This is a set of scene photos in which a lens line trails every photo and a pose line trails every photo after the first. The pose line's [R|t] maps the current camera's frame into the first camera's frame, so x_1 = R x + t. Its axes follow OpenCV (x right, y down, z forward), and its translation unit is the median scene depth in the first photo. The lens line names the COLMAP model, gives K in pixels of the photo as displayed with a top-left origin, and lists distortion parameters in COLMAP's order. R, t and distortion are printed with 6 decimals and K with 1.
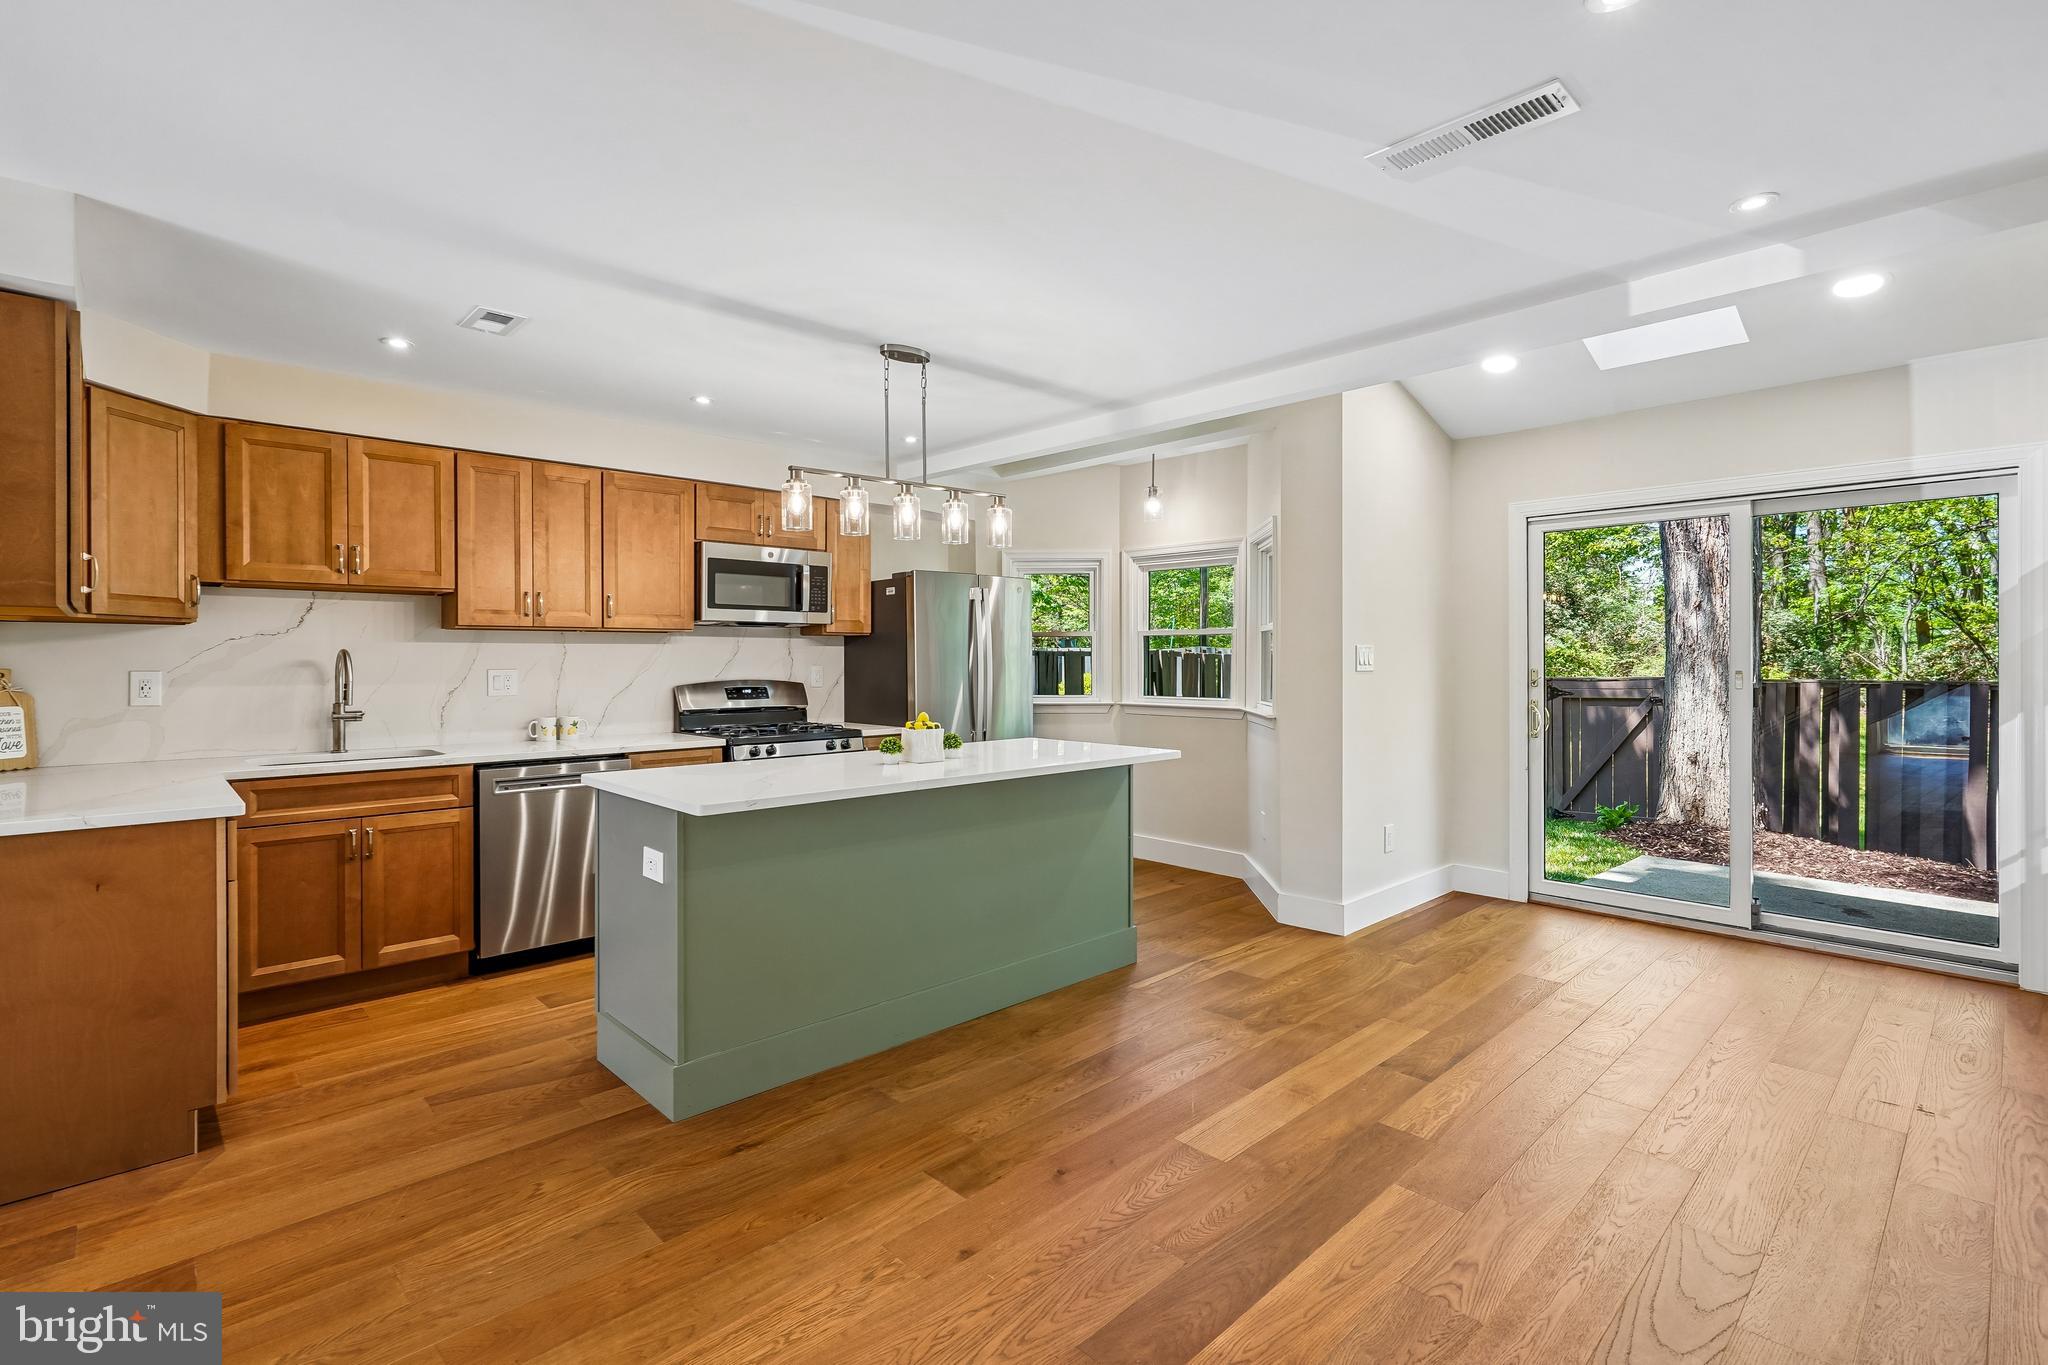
lens RADIAL K [[934.5, 0, 1012.0], [0, 934.5, 661.8], [0, 0, 1]] dist [-0.000629, -0.000013]
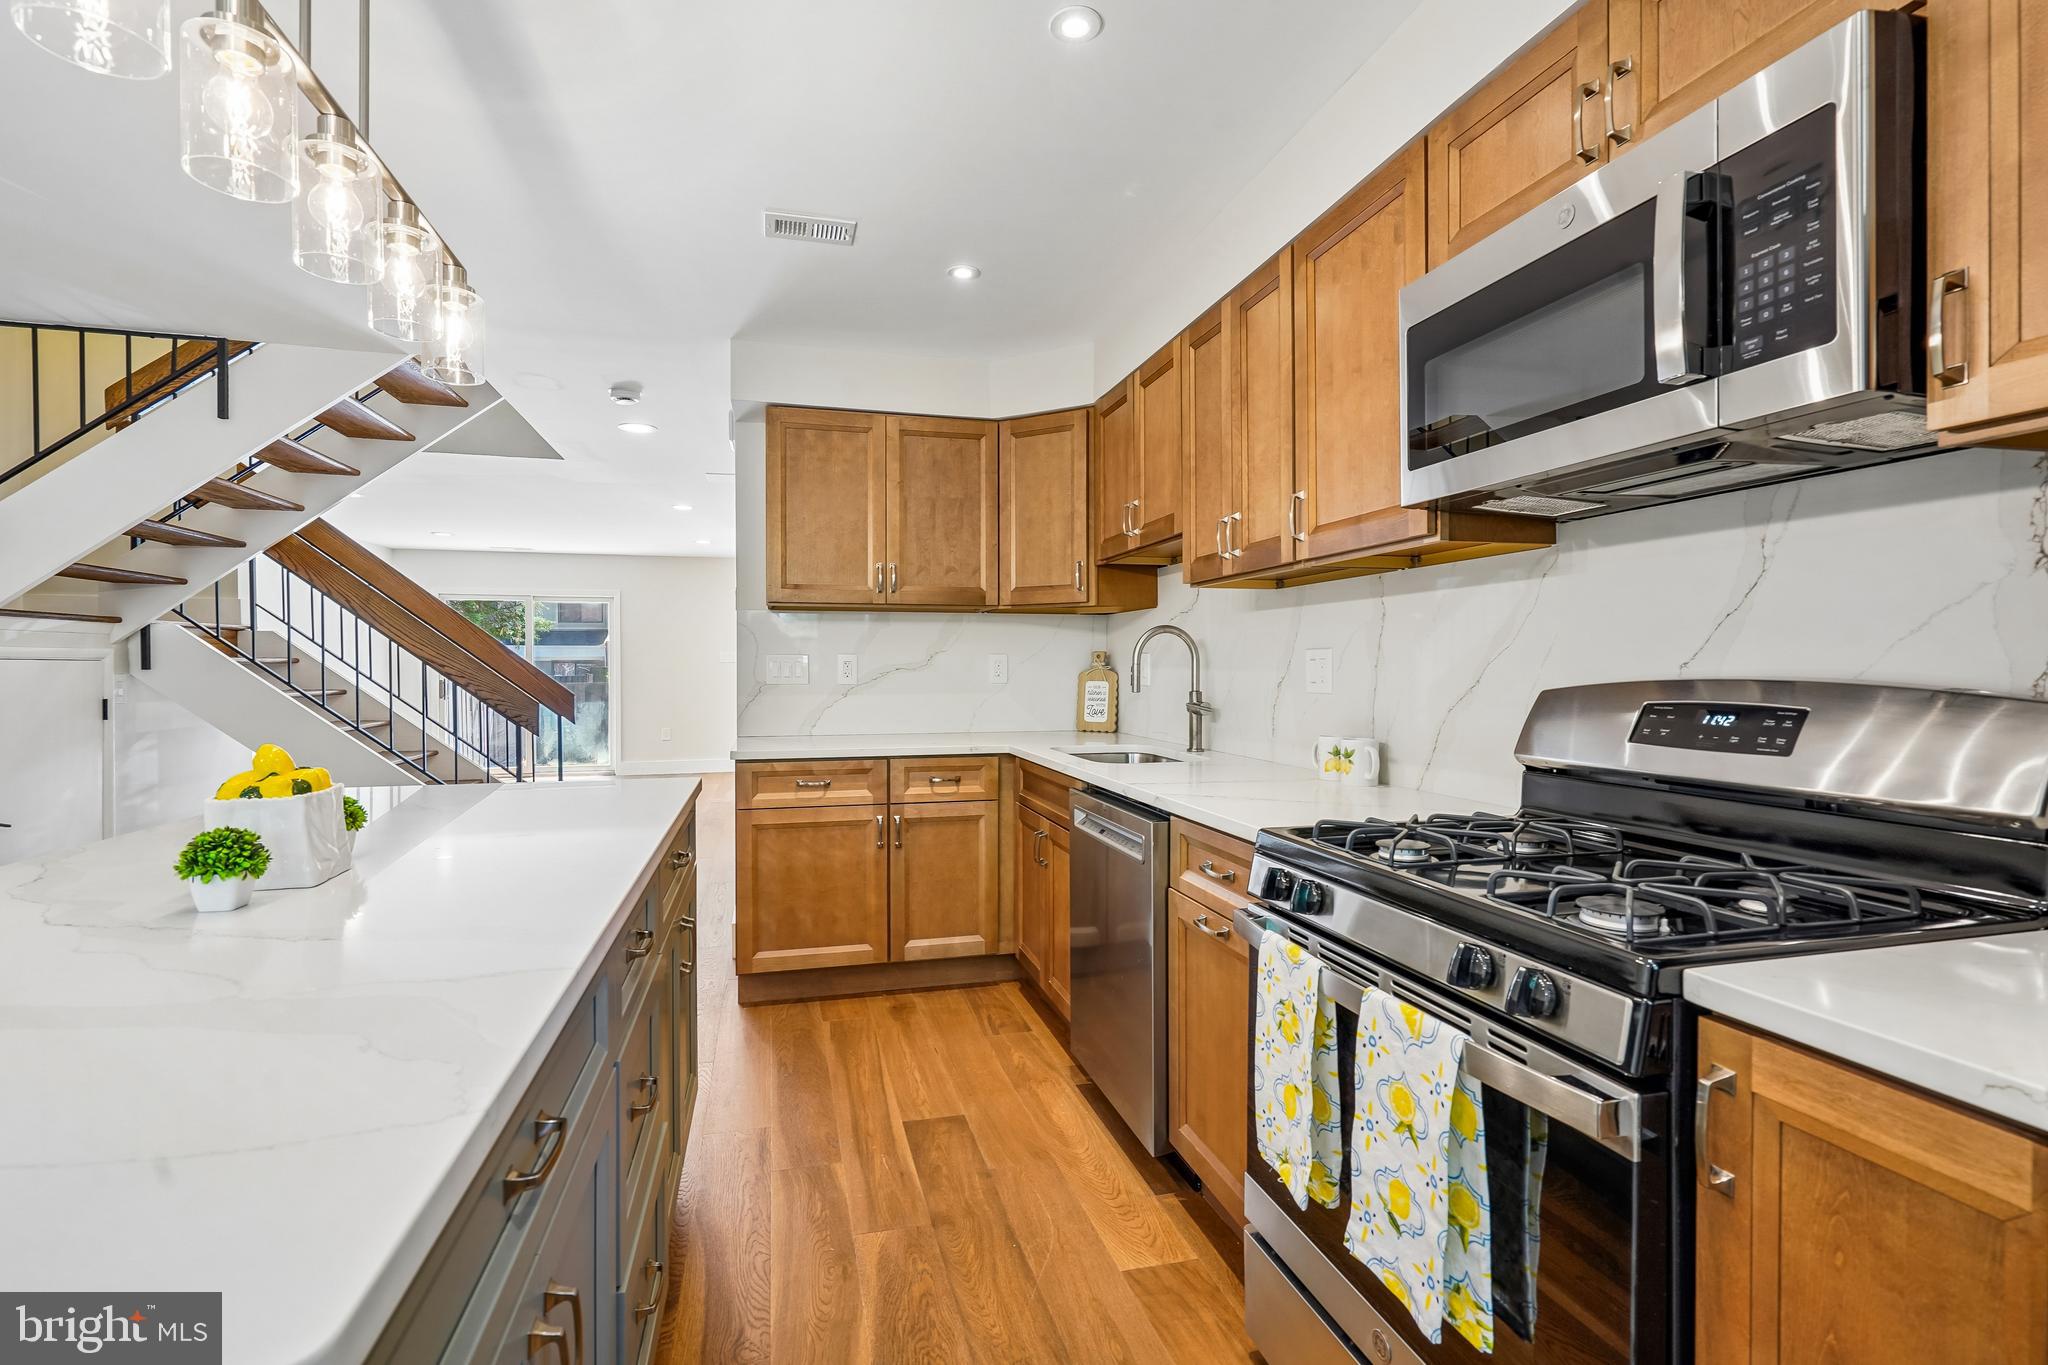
lens RADIAL K [[923.0, 0, 1015.2], [0, 923.0, 674.8], [0, 0, 1]] dist [-0.019381, 0.000083]
pose [[-0.478773, 0.010998, -0.877870, 0.065829], [-0.000841, 0.999915, 0.012986, 0.019434], [0.877938, 0.006955, -0.478723, 1.252710]]
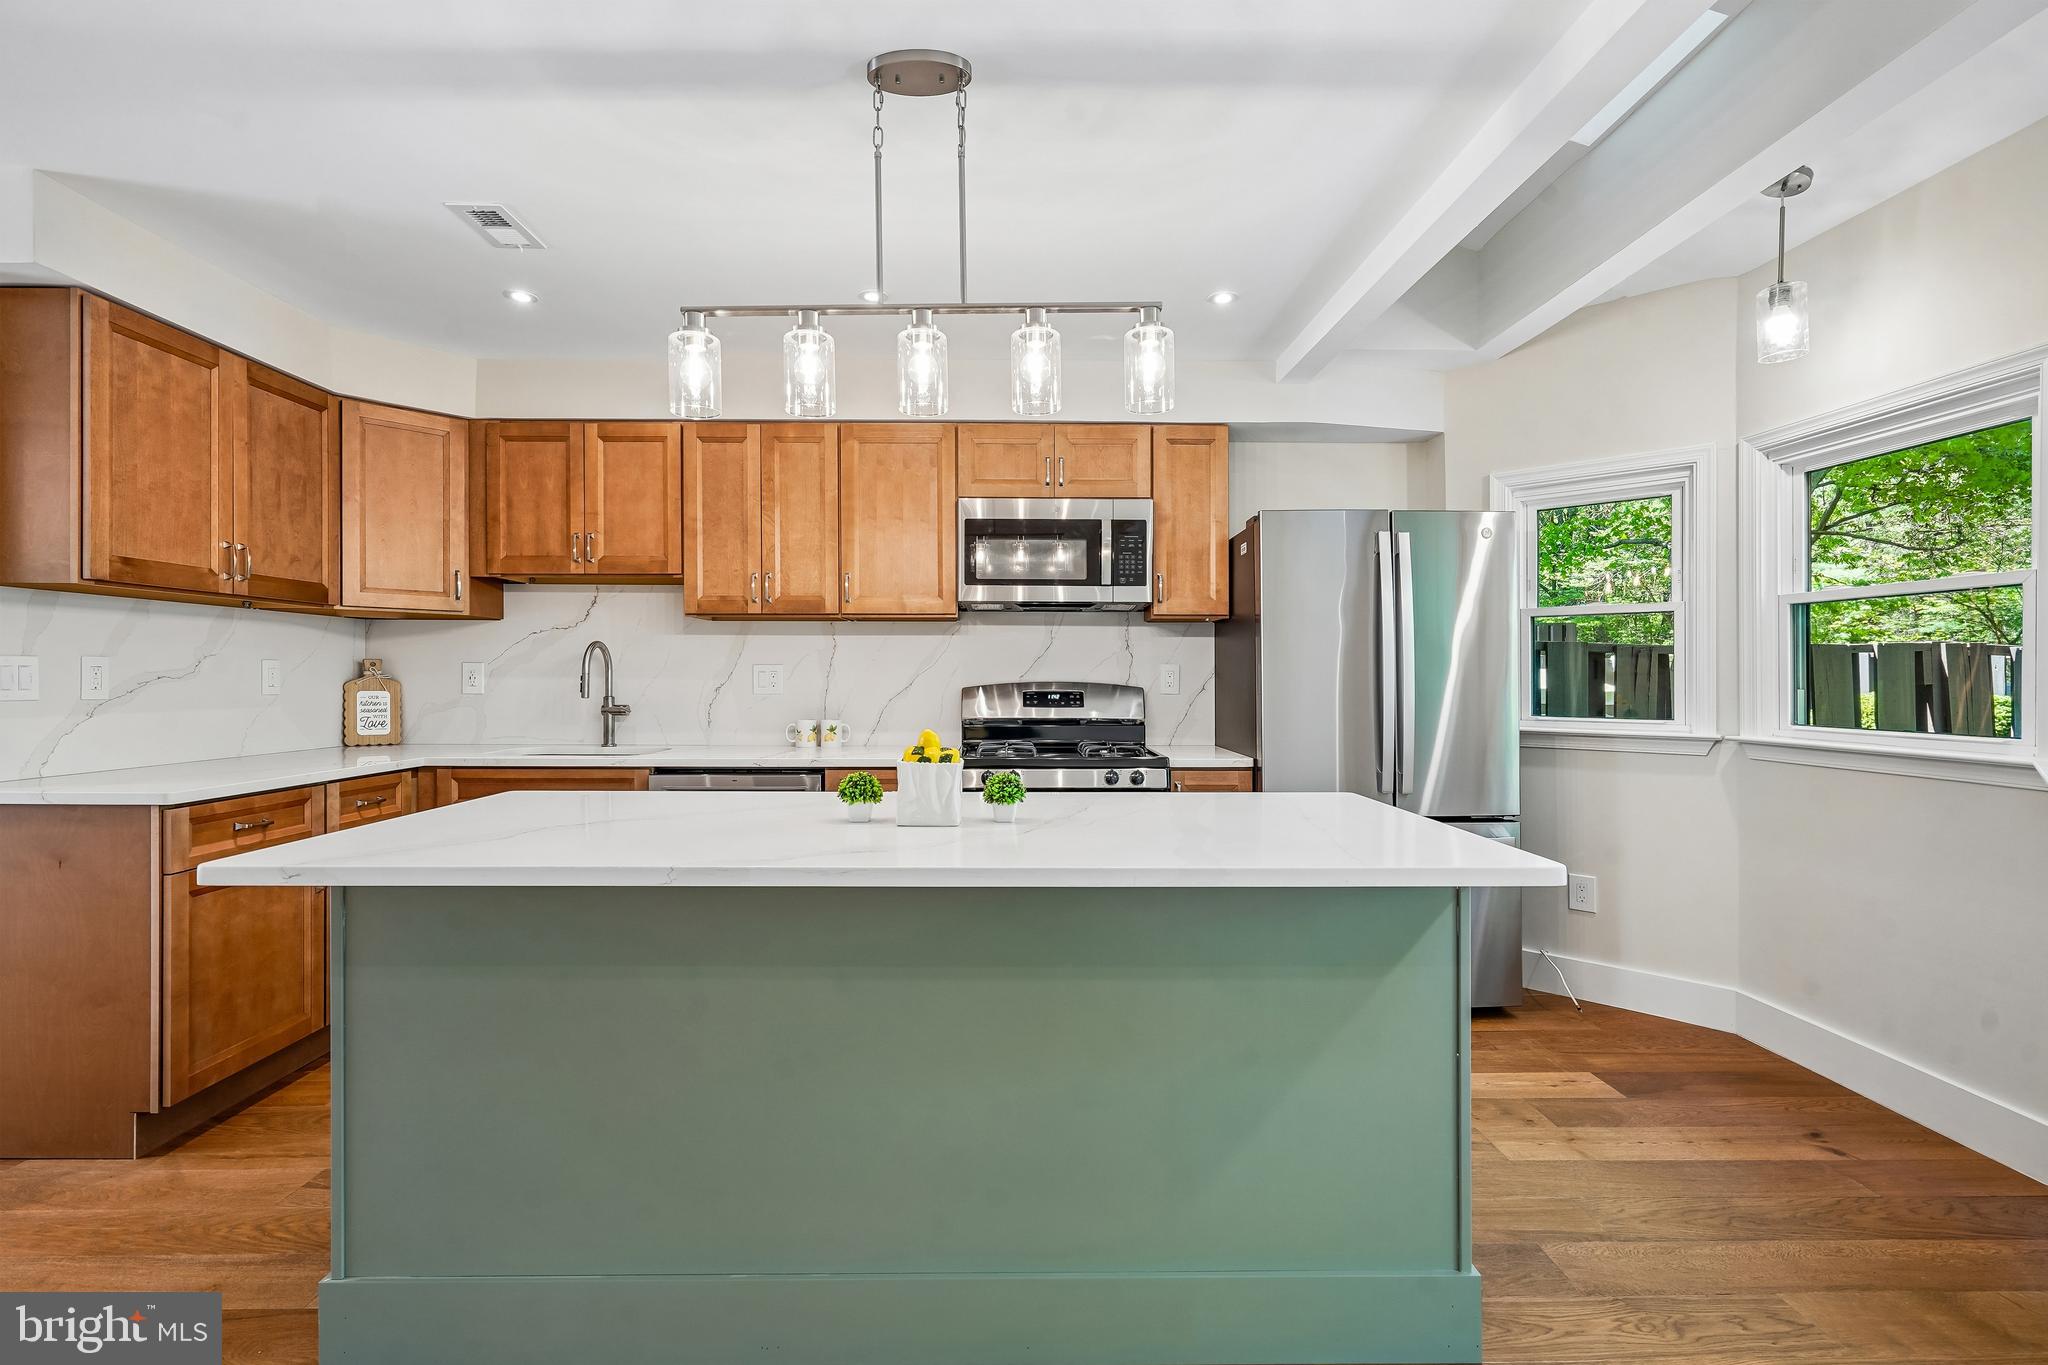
lens RADIAL K [[922.7, 0, 1020.7], [0, 922.7, 672.6], [0, 0, 1]] dist [-0.000930, 0.000352]
pose [[0.739910, 0.001201, -0.672705, 0.260201], [-0.006677, 0.999962, -0.005558, 0.021669], [0.672673, 0.008604, 0.739890, 0.572097]]
